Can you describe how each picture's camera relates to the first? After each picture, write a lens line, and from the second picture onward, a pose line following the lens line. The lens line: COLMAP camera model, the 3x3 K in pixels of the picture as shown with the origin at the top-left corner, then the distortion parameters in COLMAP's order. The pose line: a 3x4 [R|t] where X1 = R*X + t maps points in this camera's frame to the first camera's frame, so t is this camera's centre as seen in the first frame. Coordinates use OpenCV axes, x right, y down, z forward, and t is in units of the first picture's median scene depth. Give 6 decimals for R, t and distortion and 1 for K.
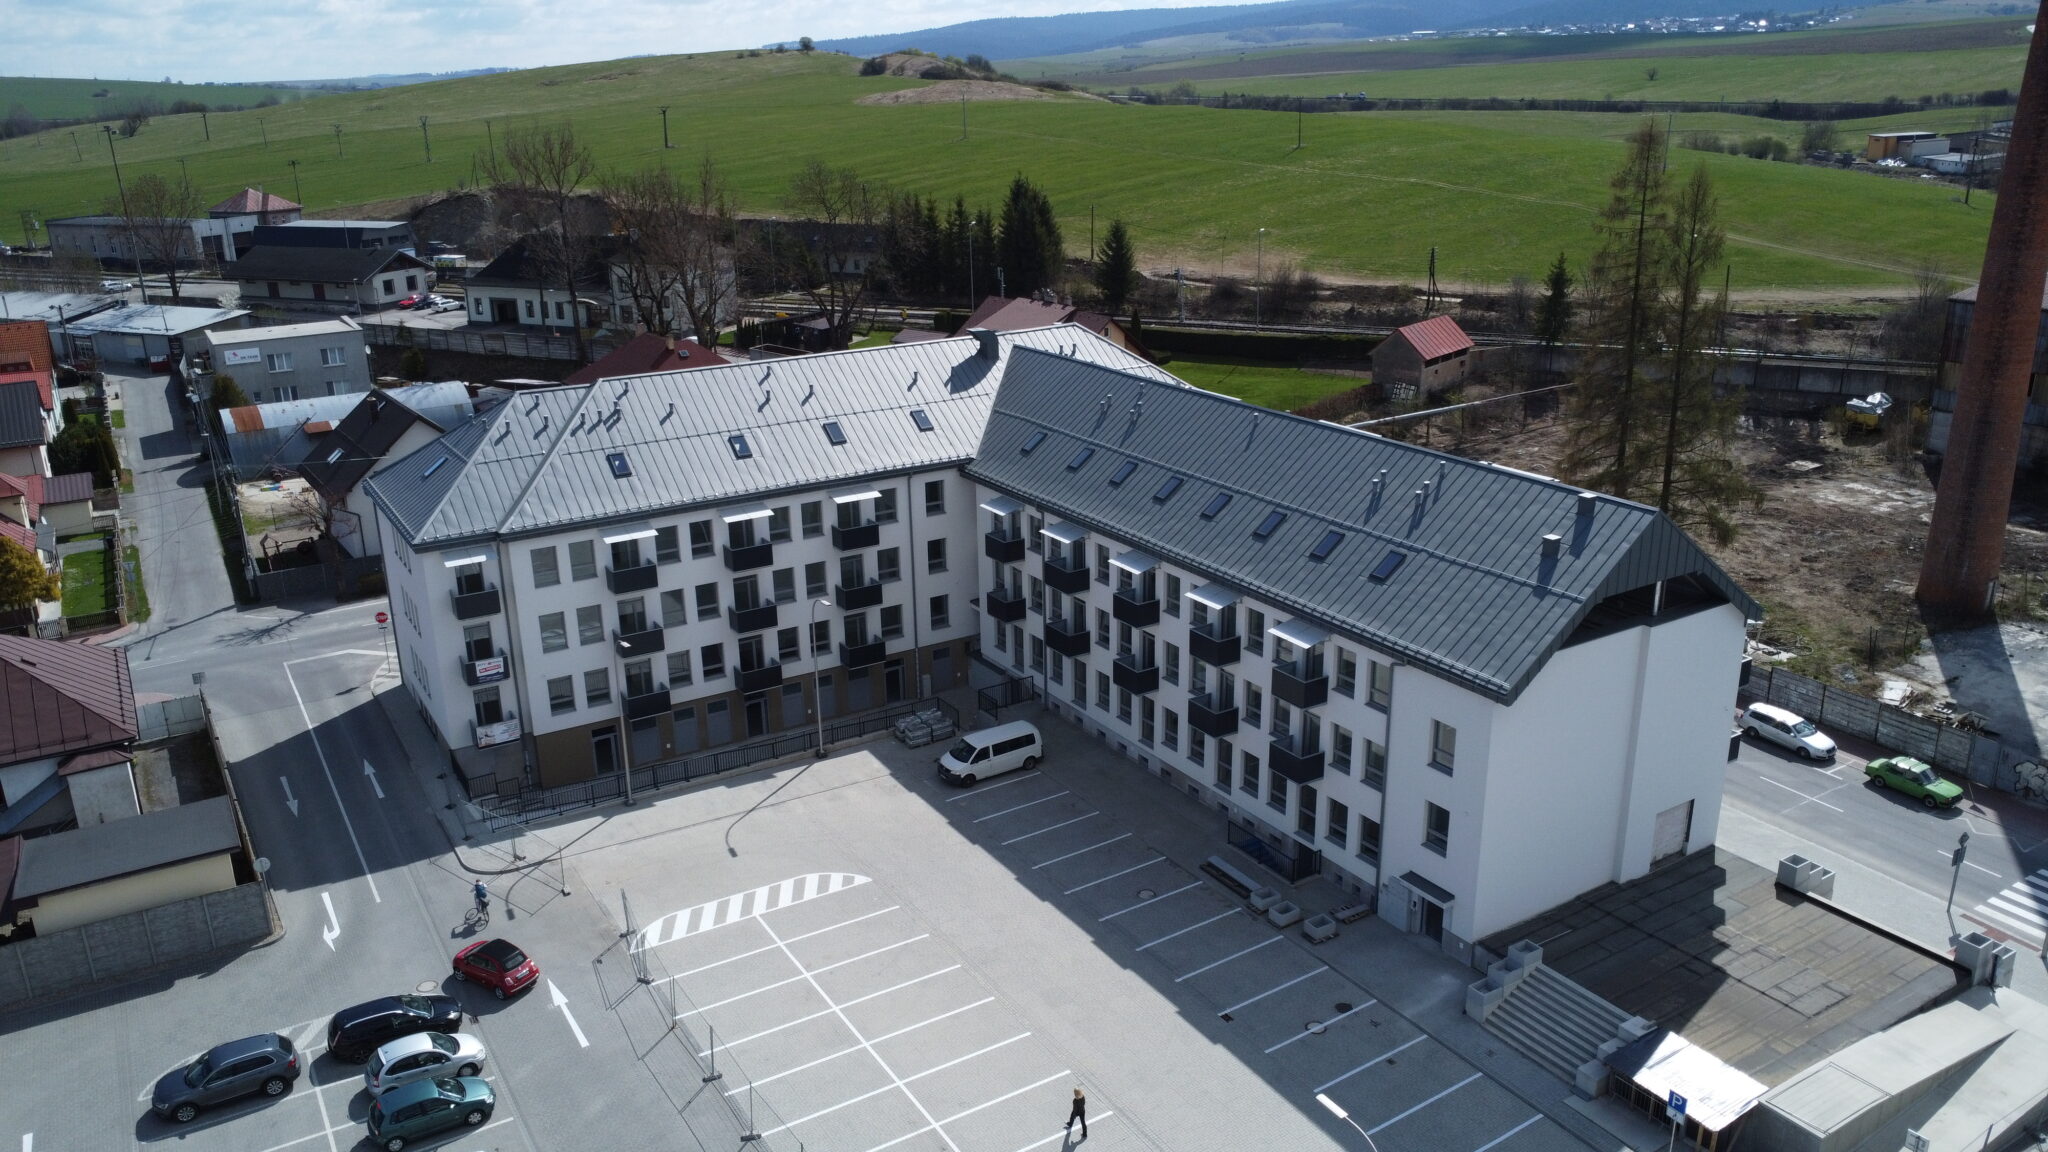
lens RADIAL K [[1480.3, 0, 1024.0], [0, 1480.3, 576.0], [0, 0, 1]] dist [-0.033115, 0.000411]
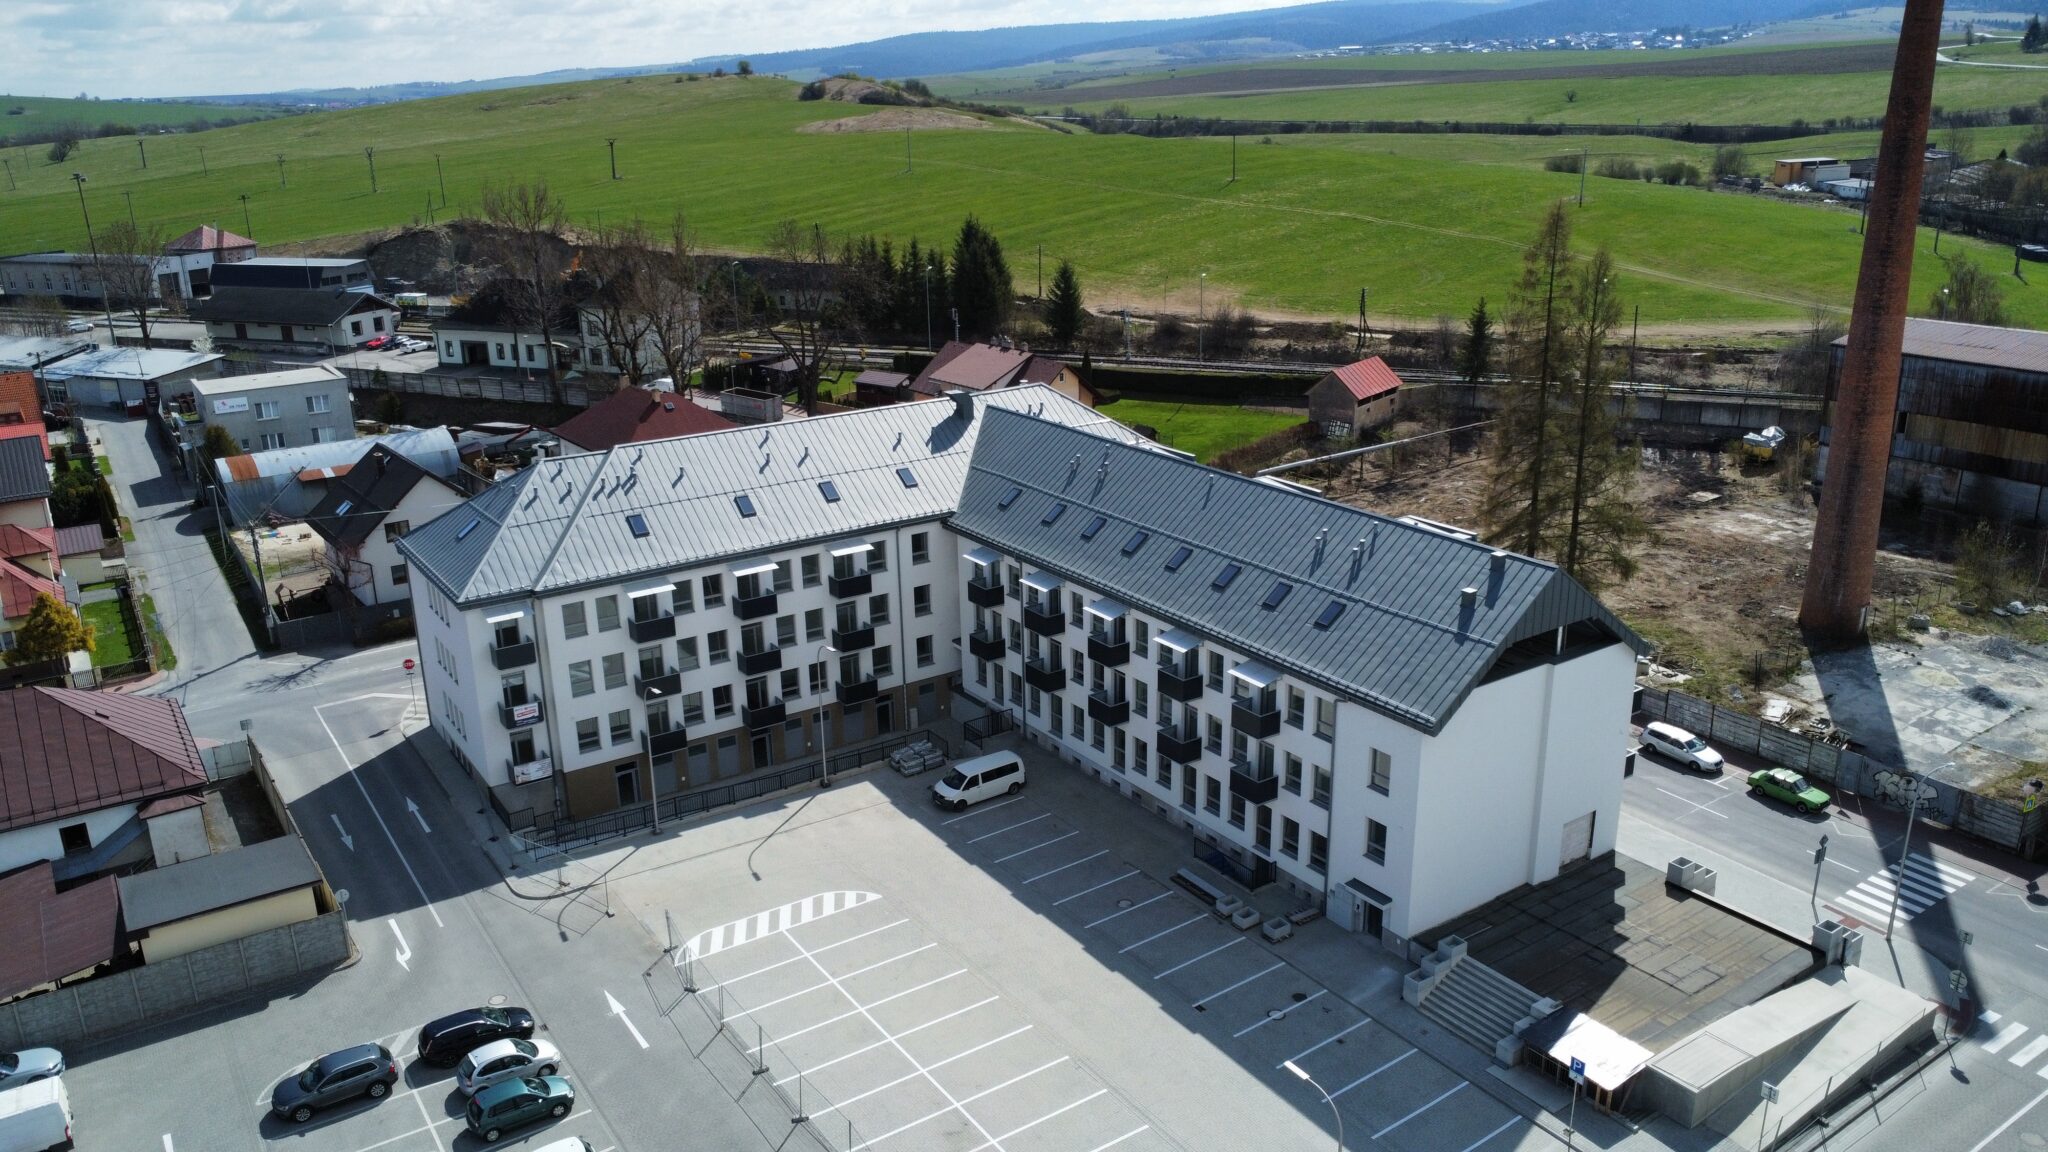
lens RADIAL K [[1480.3, 0, 1024.0], [0, 1480.3, 576.0], [0, 0, 1]] dist [-0.033115, 0.000411]
pose [[0.999031, -0.013991, 0.041721, -0.032739], [0.014325, 0.999868, -0.007712, -0.025165], [-0.041607, 0.008302, 0.999100, -0.116427]]
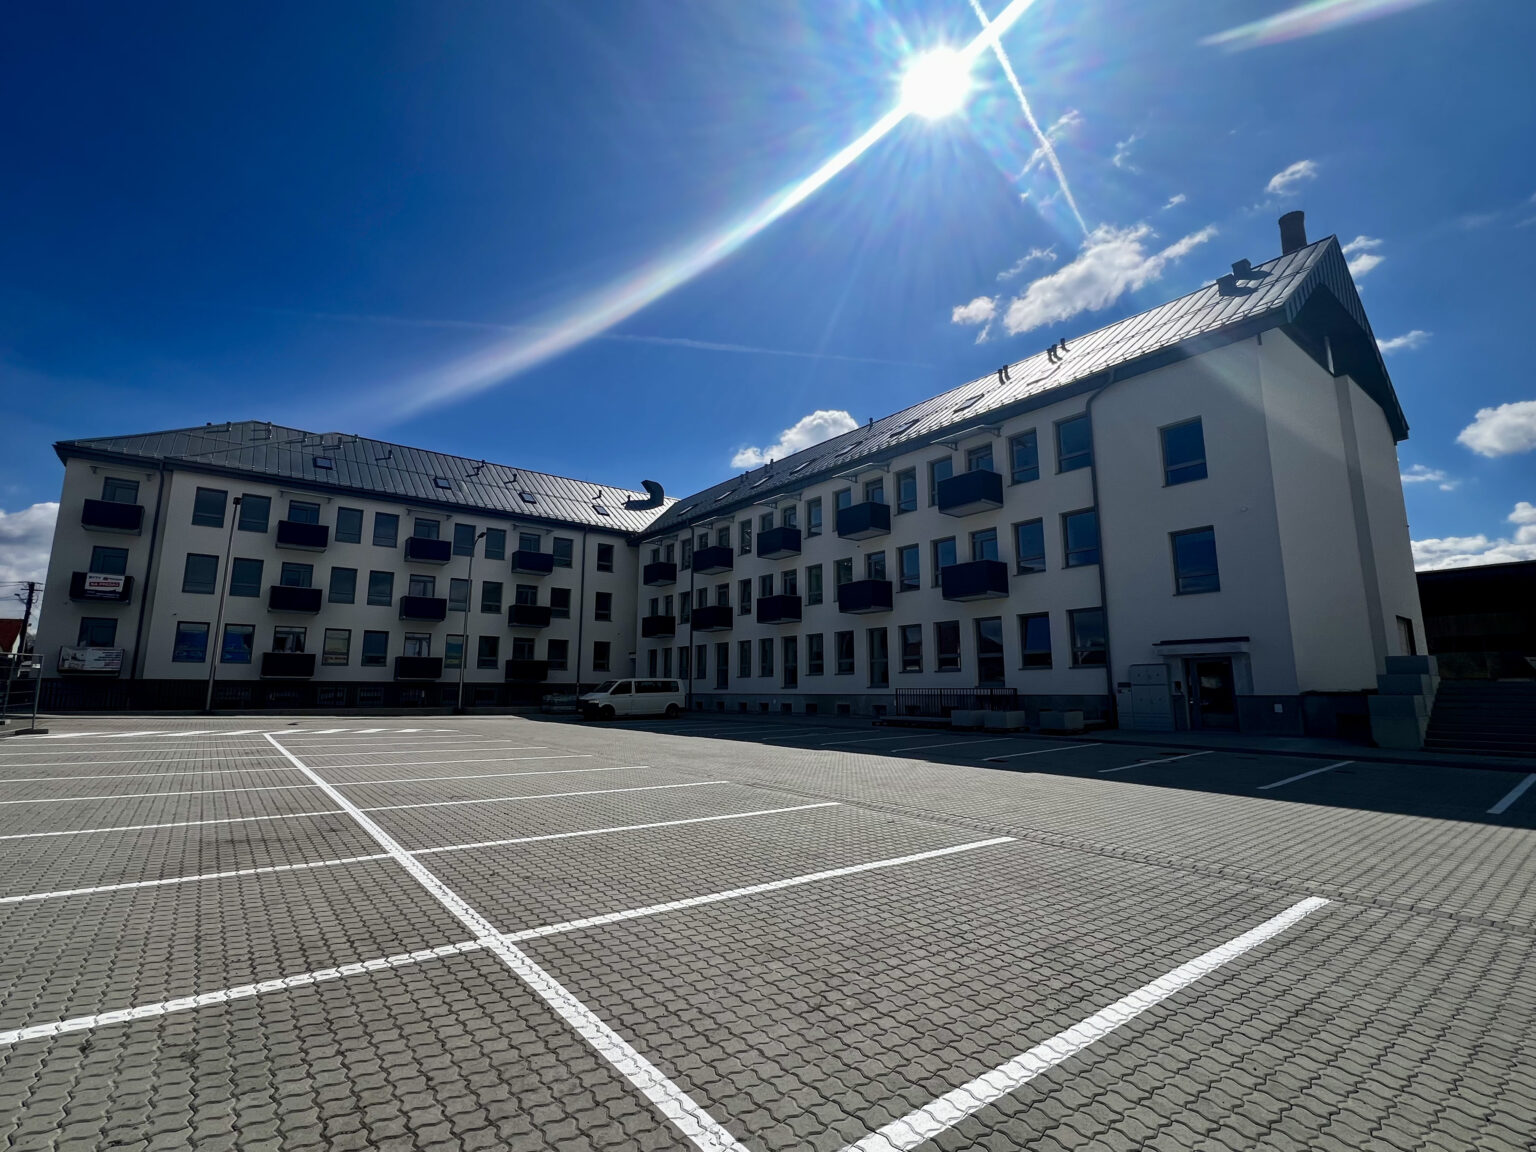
lens RADIAL K [[686.9, 0, 757.8], [0, 686.9, 579.3], [0, 0, 1]] dist [0.000553, 0.000030]
pose [[0.994829, 0.033176, 0.095989, 0.013575], [0.016750, 0.878599, -0.477266, 0.268060], [-0.100170, 0.476406, 0.873501, 0.550105]]
